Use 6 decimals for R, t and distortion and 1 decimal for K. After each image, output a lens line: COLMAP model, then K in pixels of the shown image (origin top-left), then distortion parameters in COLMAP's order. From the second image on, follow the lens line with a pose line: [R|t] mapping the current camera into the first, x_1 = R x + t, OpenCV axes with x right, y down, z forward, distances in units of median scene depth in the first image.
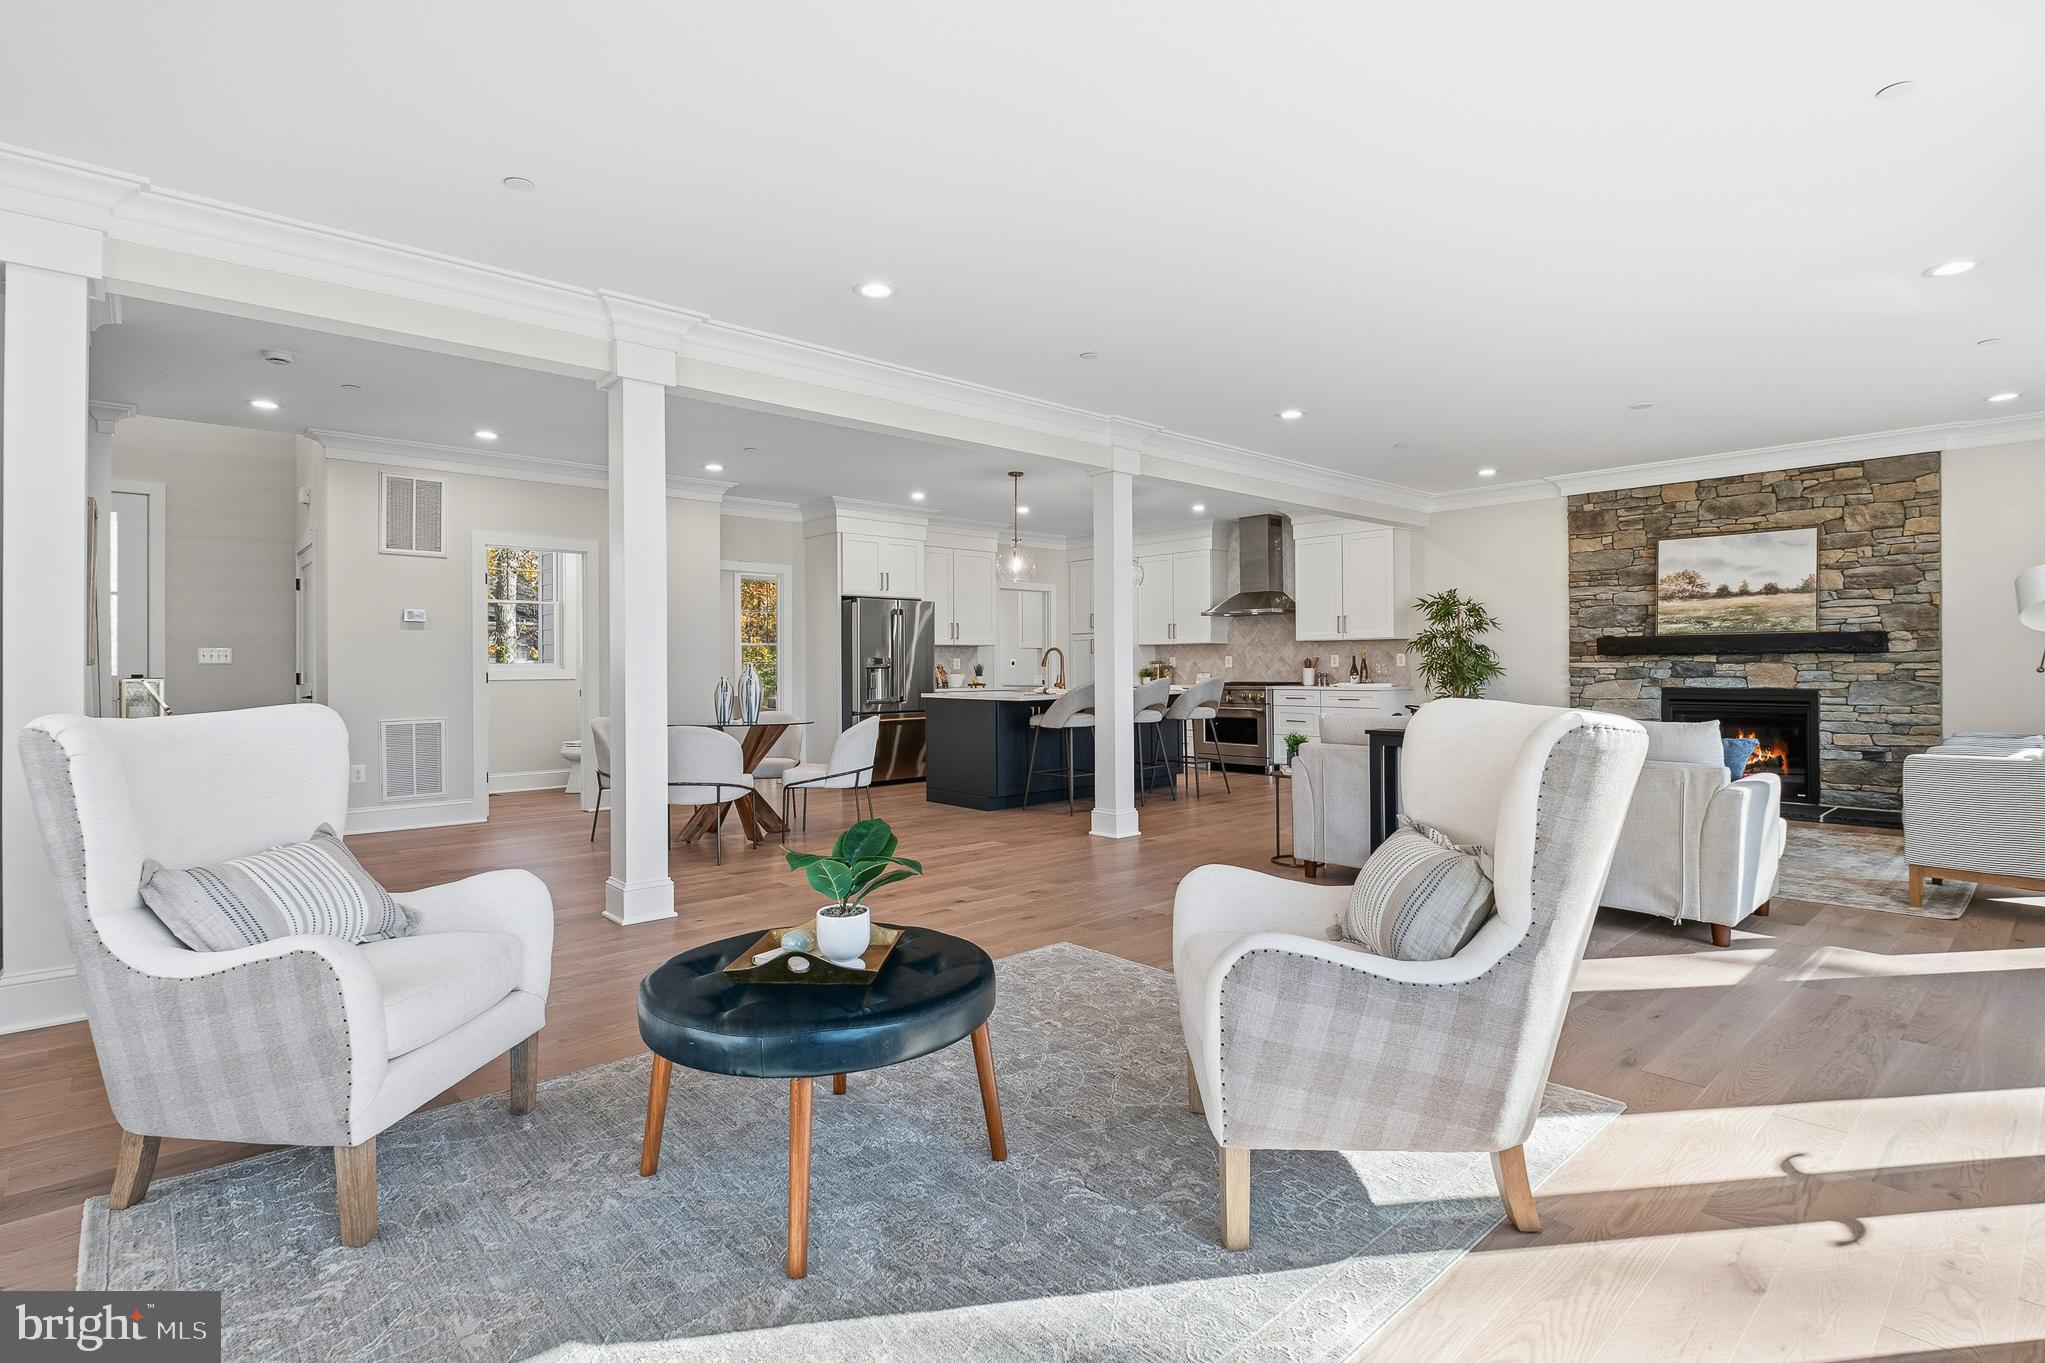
lens RADIAL K [[991.5, 0, 1014.8], [0, 991.5, 664.2], [0, 0, 1]] dist [-0.004916, -0.008193]
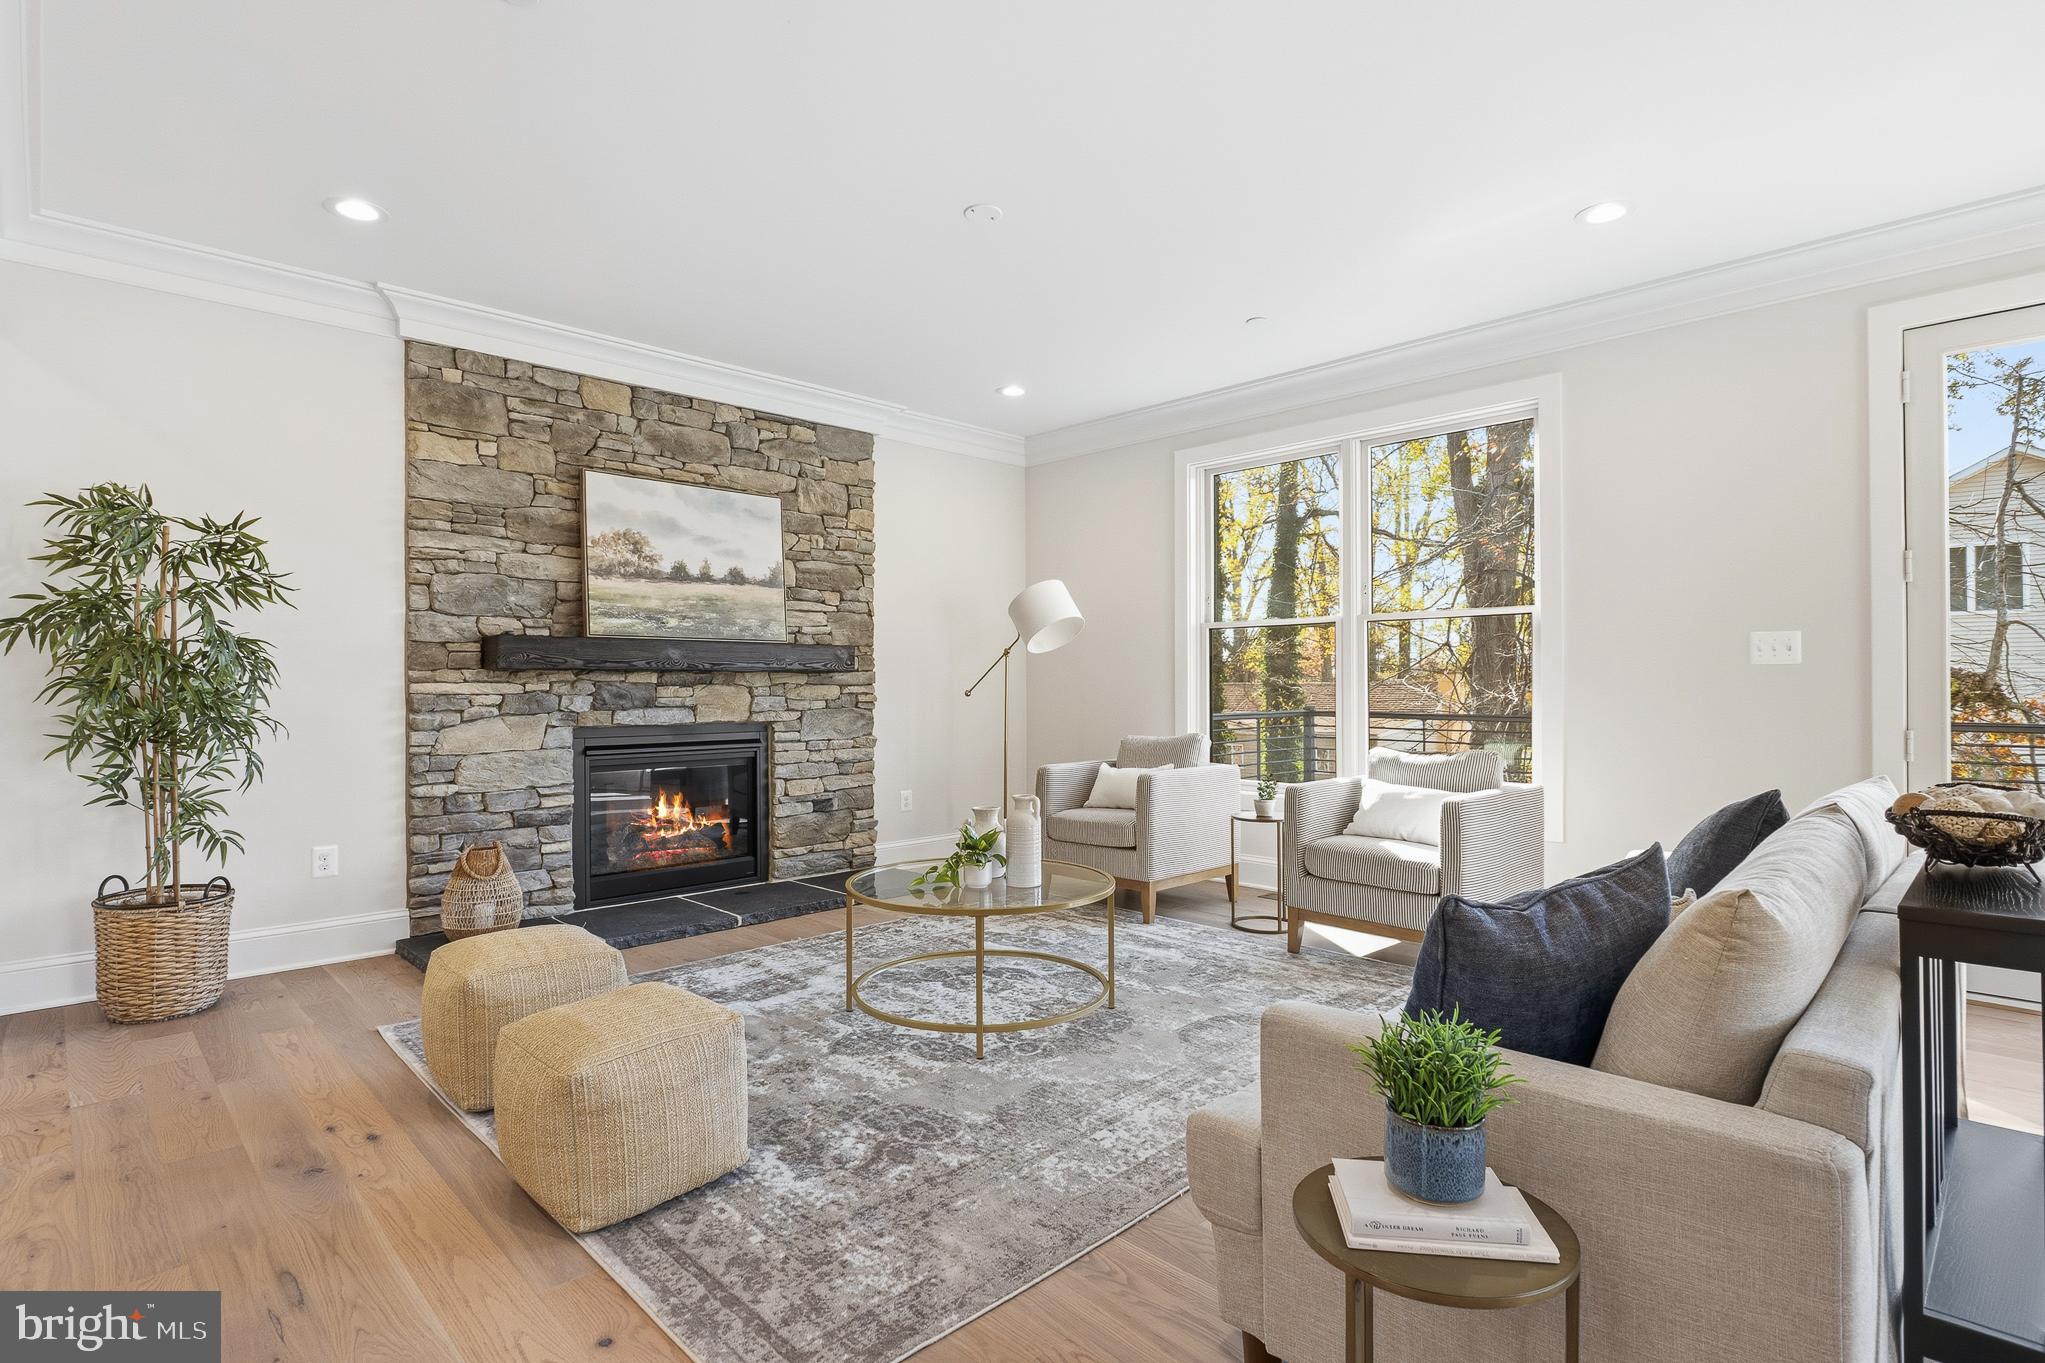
lens RADIAL K [[1009.3, 0, 1015.4], [0, 1009.3, 684.4], [0, 0, 1]] dist [-0.000348, -0.014982]
pose [[-0.038050, 0.006736, 0.999253, 0.063185], [0.001084, 0.999977, -0.006700, 0.002876], [-0.999275, 0.000828, -0.038056, 0.802172]]
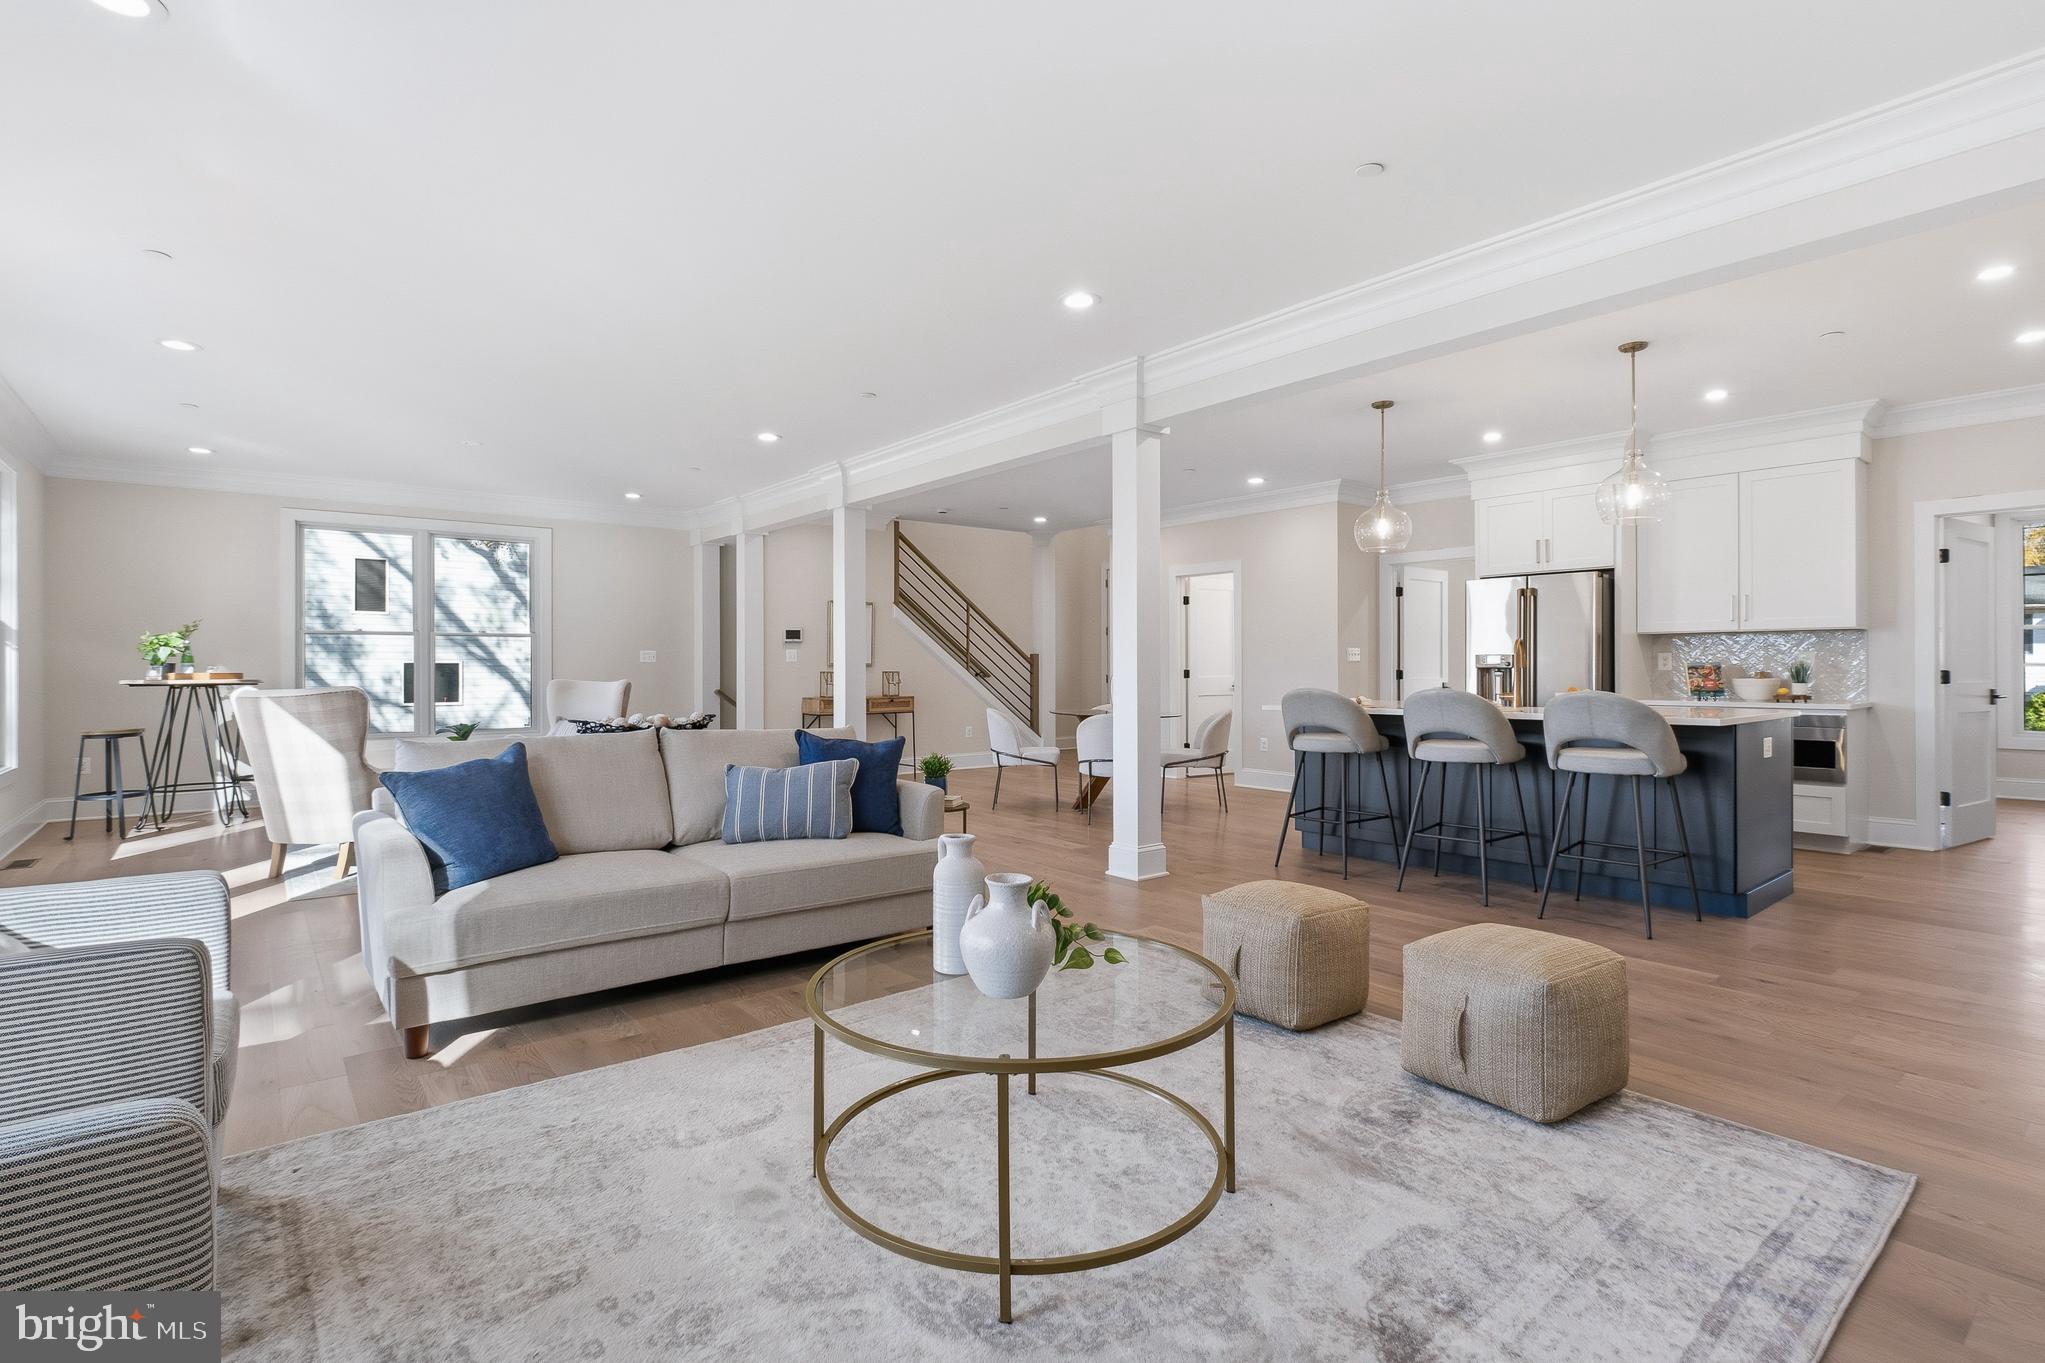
lens RADIAL K [[974.1, 0, 1015.7], [0, 974.1, 670.2], [0, 0, 1]] dist [-0.002816, -0.001070]
pose [[-0.058705, 0.008431, -0.998240, 0.781297], [0.005440, 0.999952, 0.008125, -0.002984], [0.998261, -0.004954, -0.058748, 0.815959]]
